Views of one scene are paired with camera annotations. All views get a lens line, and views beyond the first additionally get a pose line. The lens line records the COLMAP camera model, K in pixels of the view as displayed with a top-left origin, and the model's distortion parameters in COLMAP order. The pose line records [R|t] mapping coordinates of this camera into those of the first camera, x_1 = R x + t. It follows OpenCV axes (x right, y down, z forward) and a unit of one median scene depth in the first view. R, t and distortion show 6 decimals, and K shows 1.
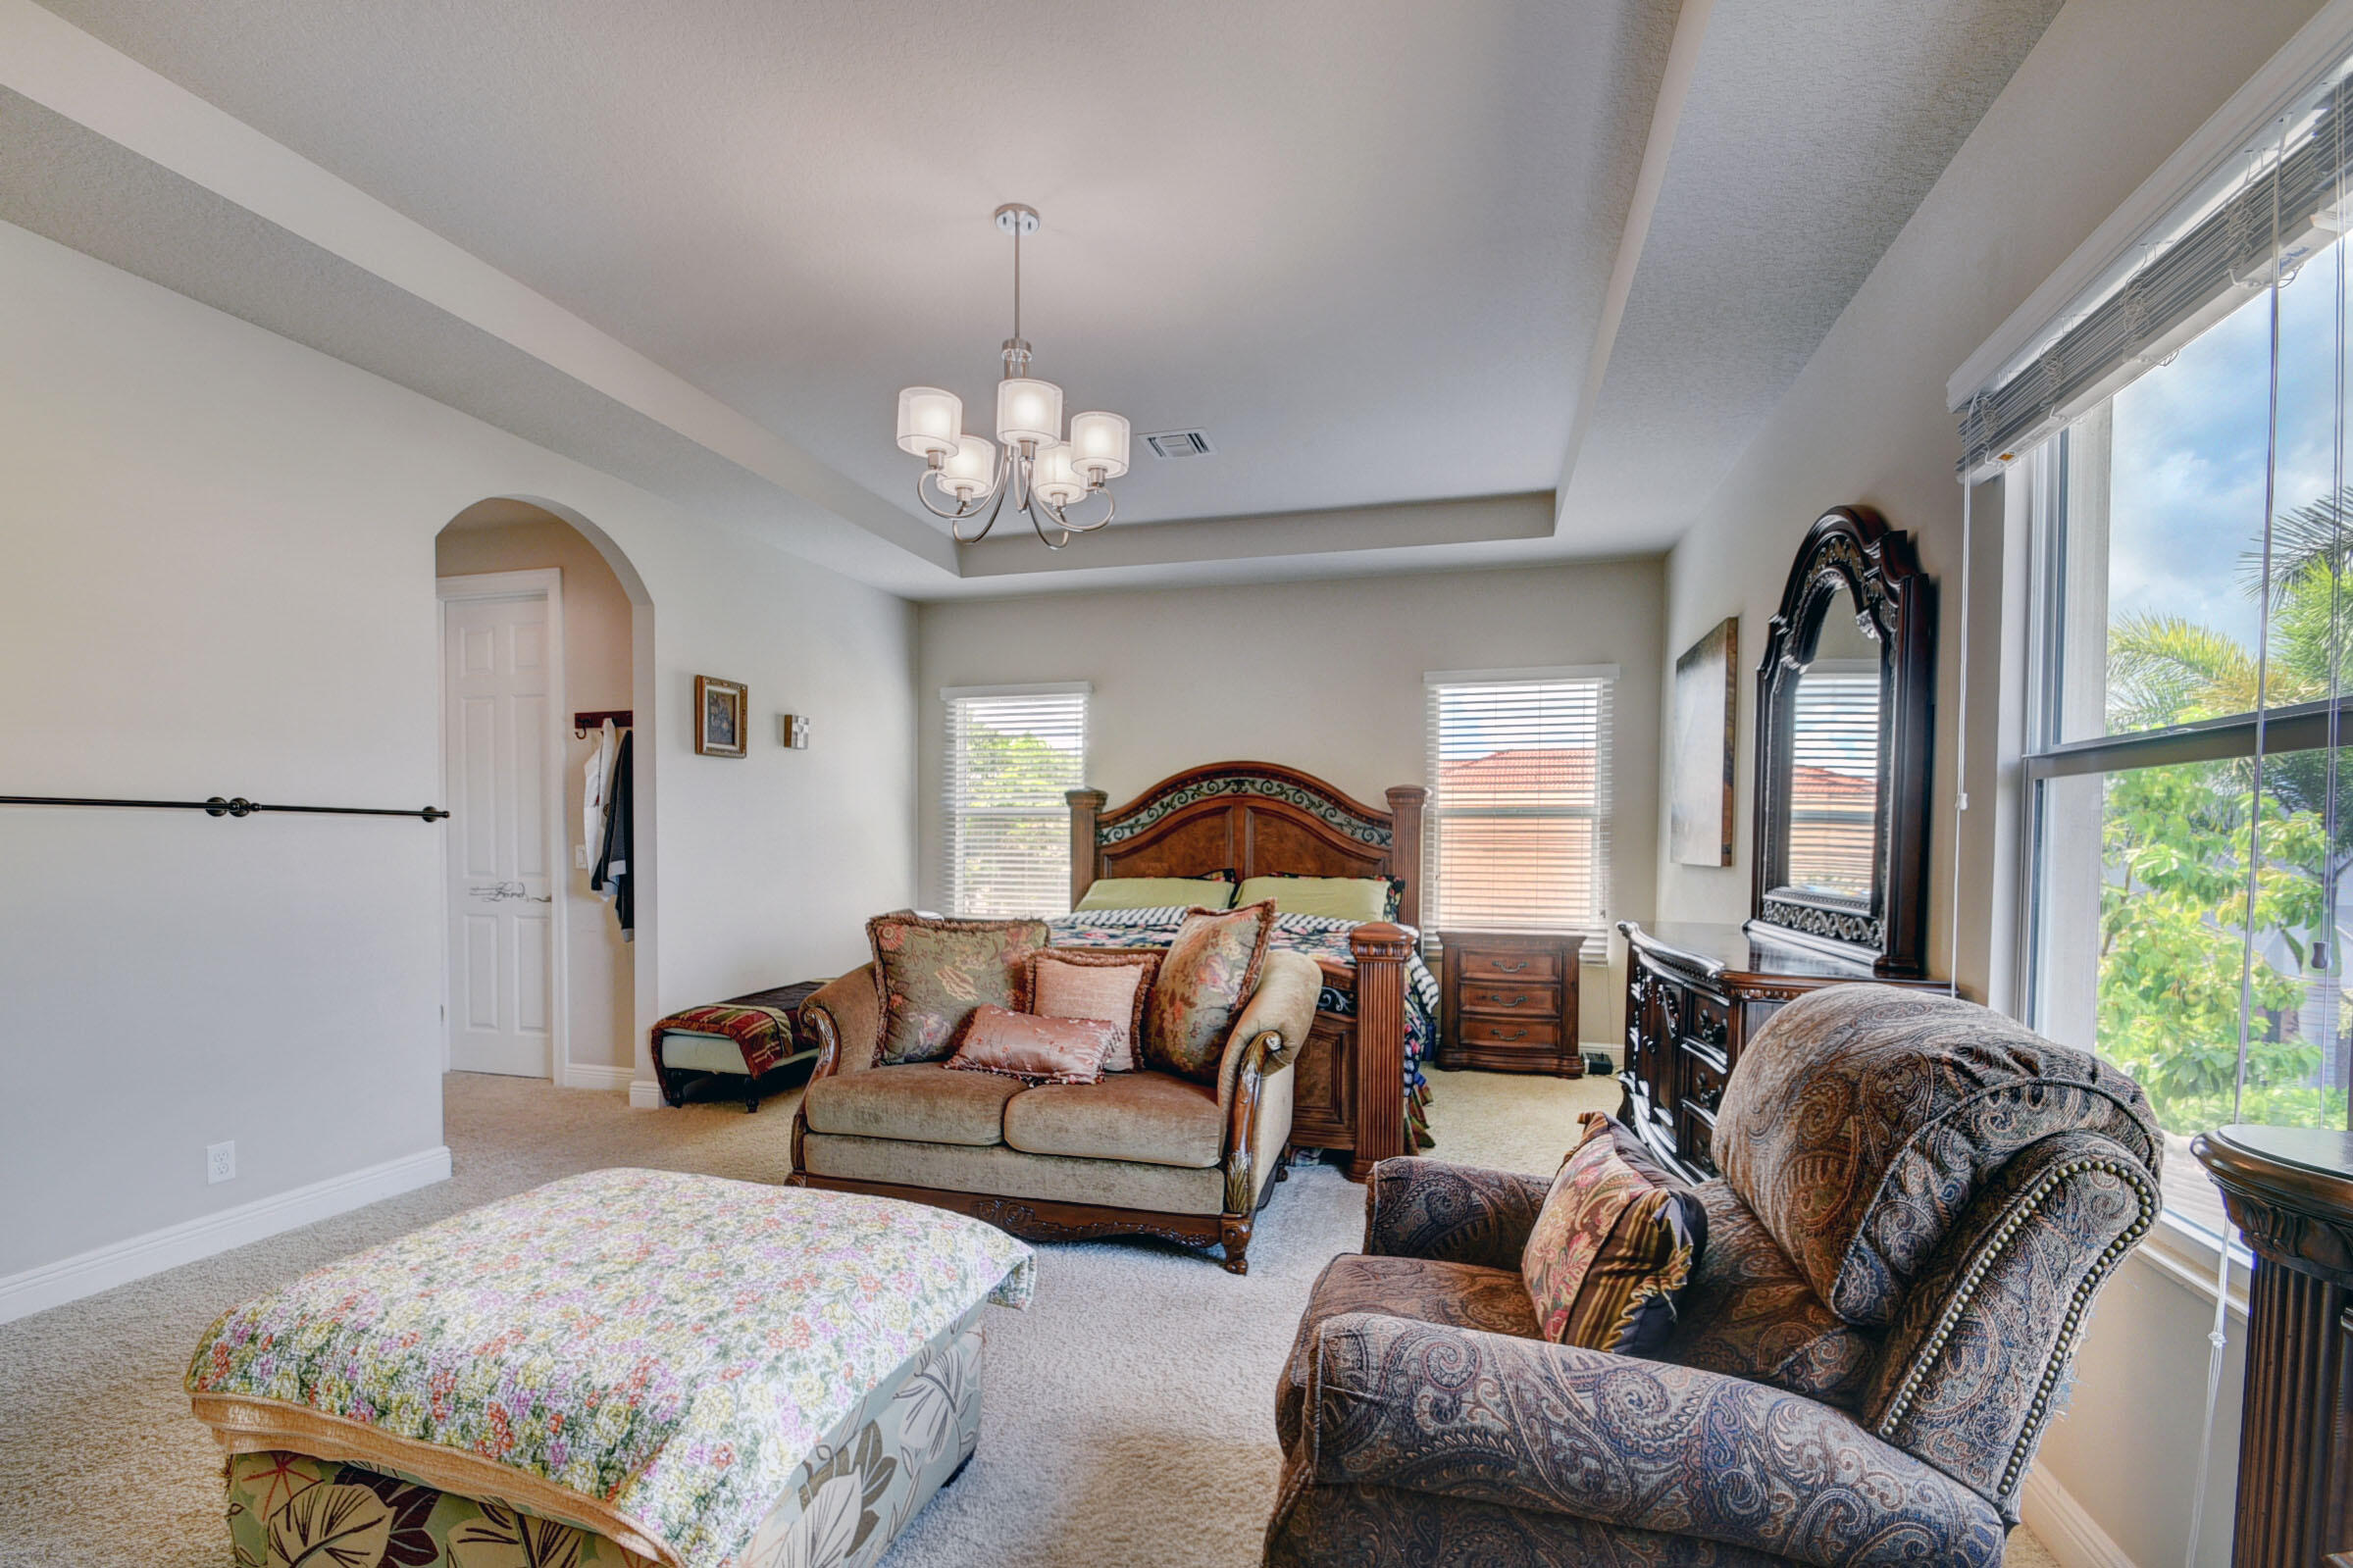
lens RADIAL K [[1048.4, 0, 1171.2], [0, 1048.4, 868.3], [0, 0, 1]] dist [0.017583, -0.022006]
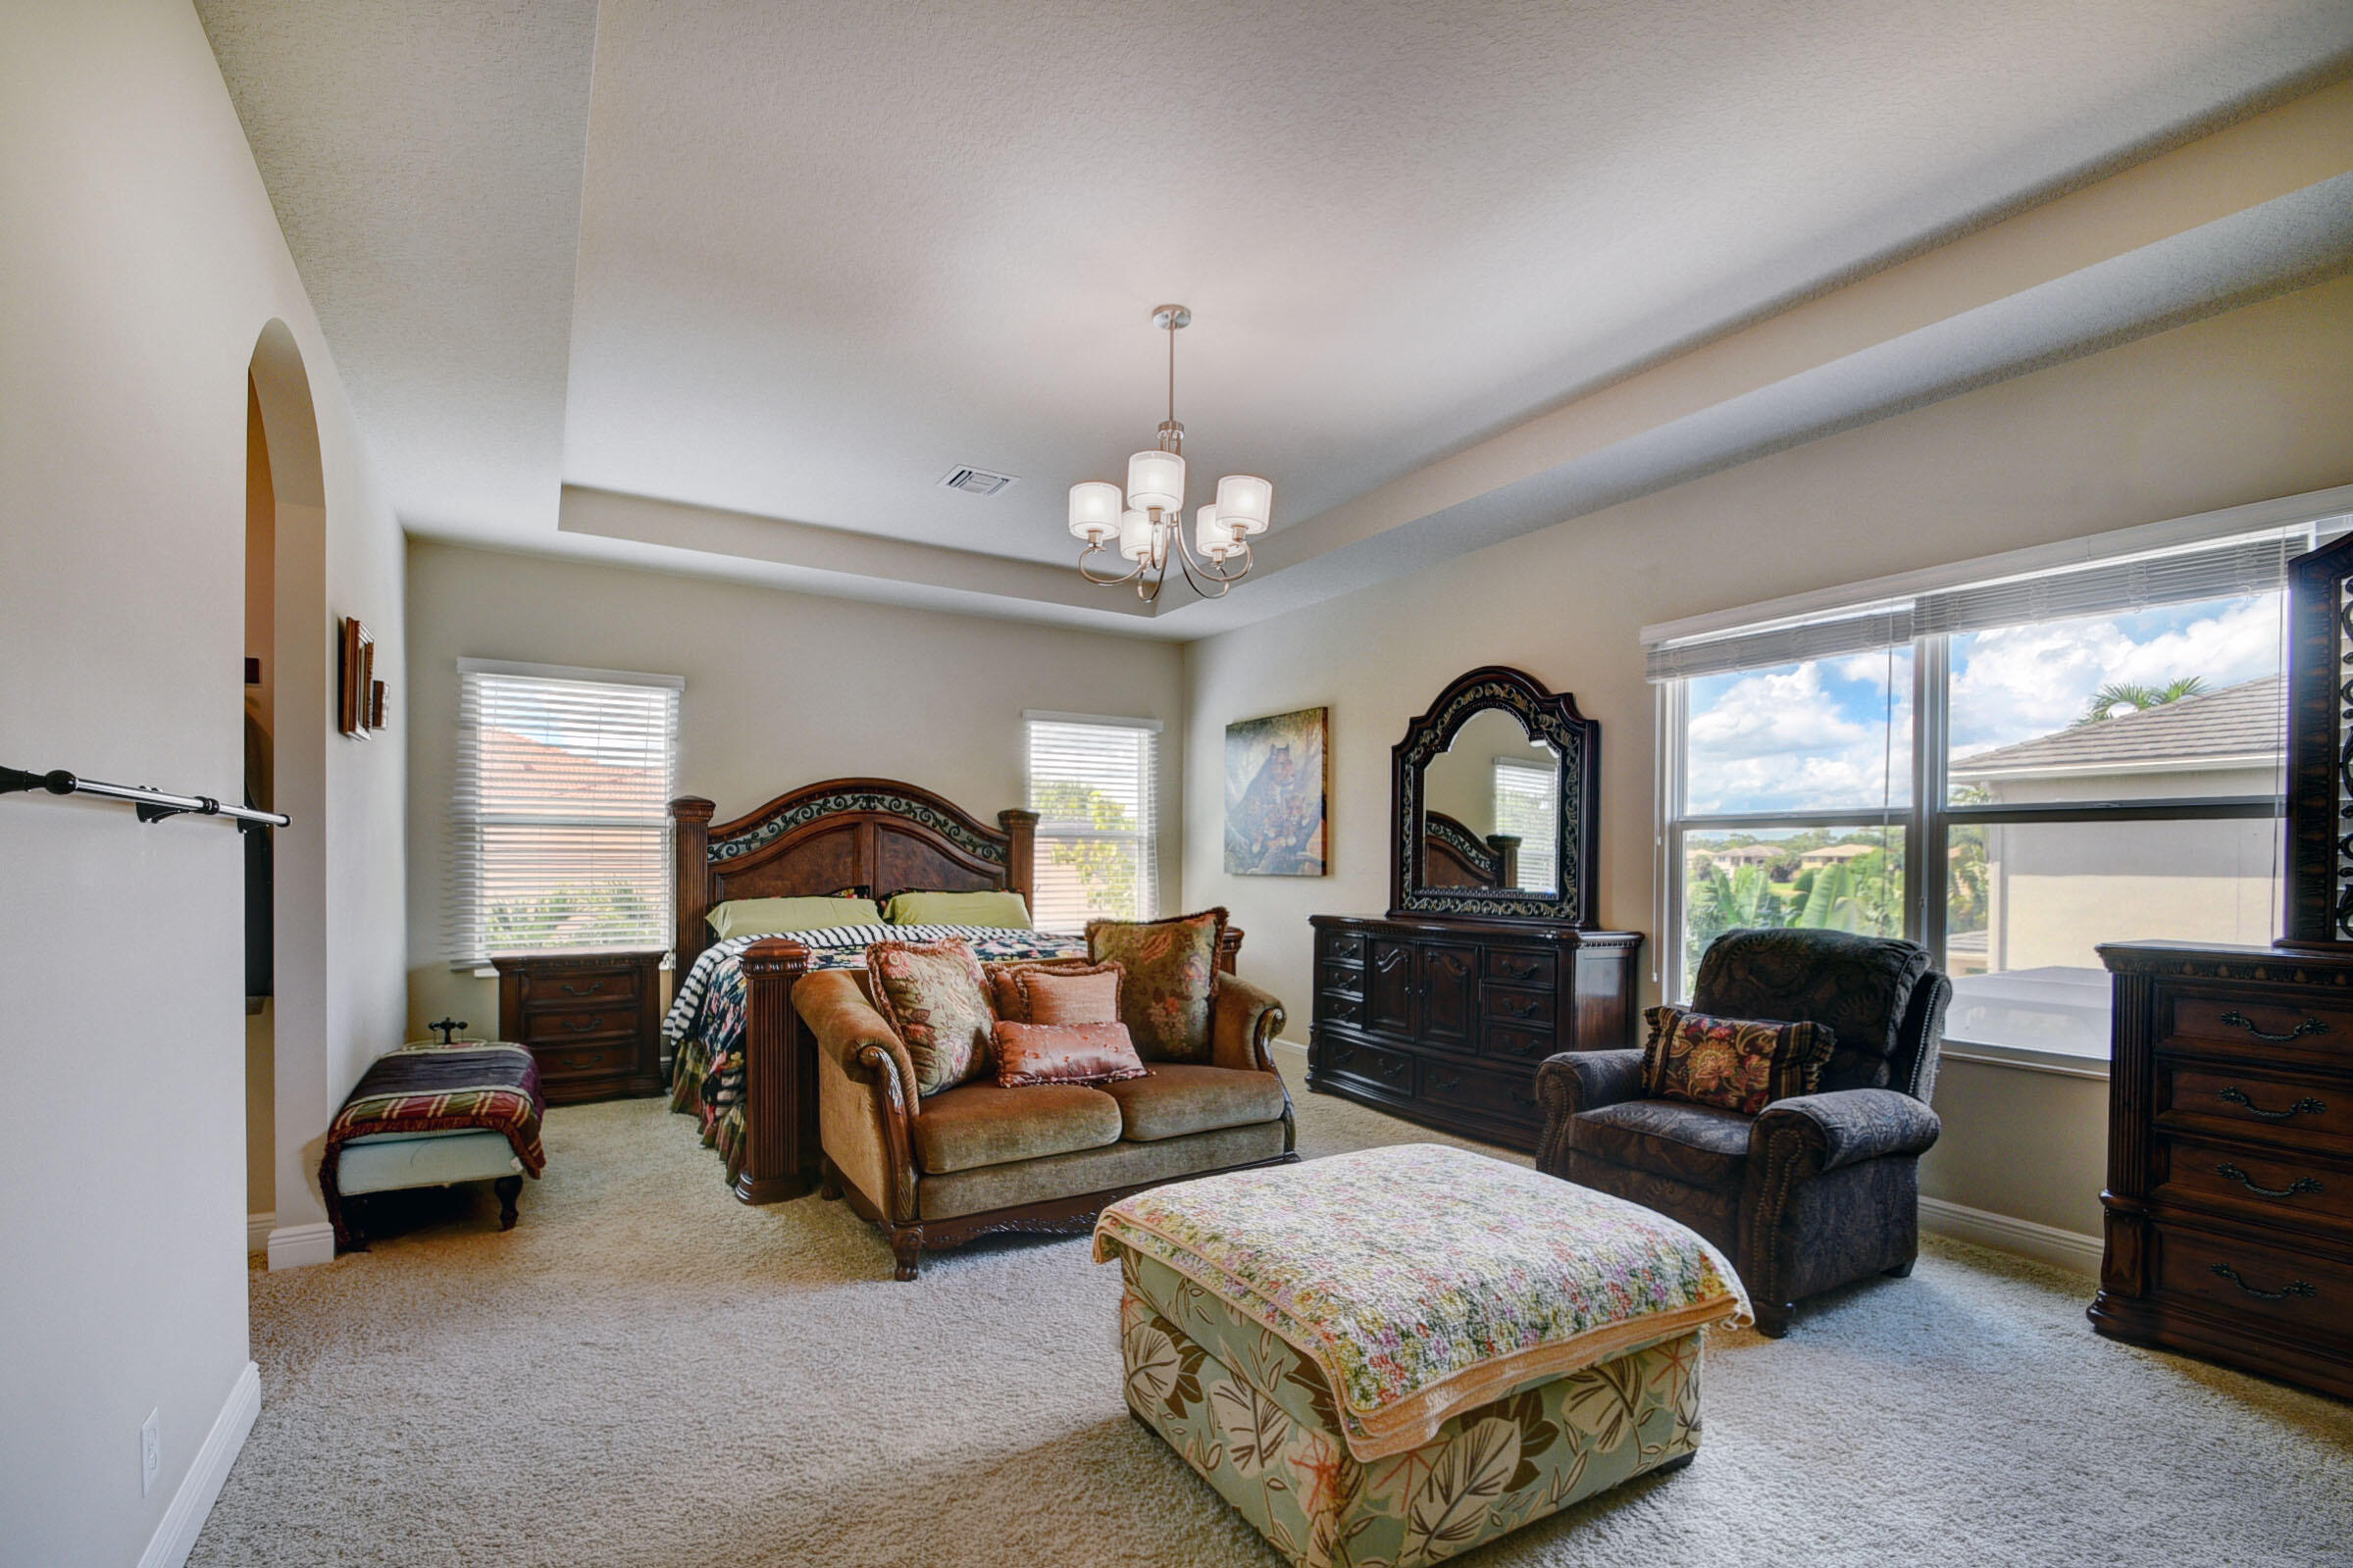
lens RADIAL K [[1048.4, 0, 1171.2], [0, 1048.4, 868.3], [0, 0, 1]] dist [0.017583, -0.022006]
pose [[0.676067, -0.010055, 0.736772, -0.507250], [0.019344, 0.999804, -0.004105, -0.006798], [-0.736587, 0.017028, 0.676129, 0.123606]]
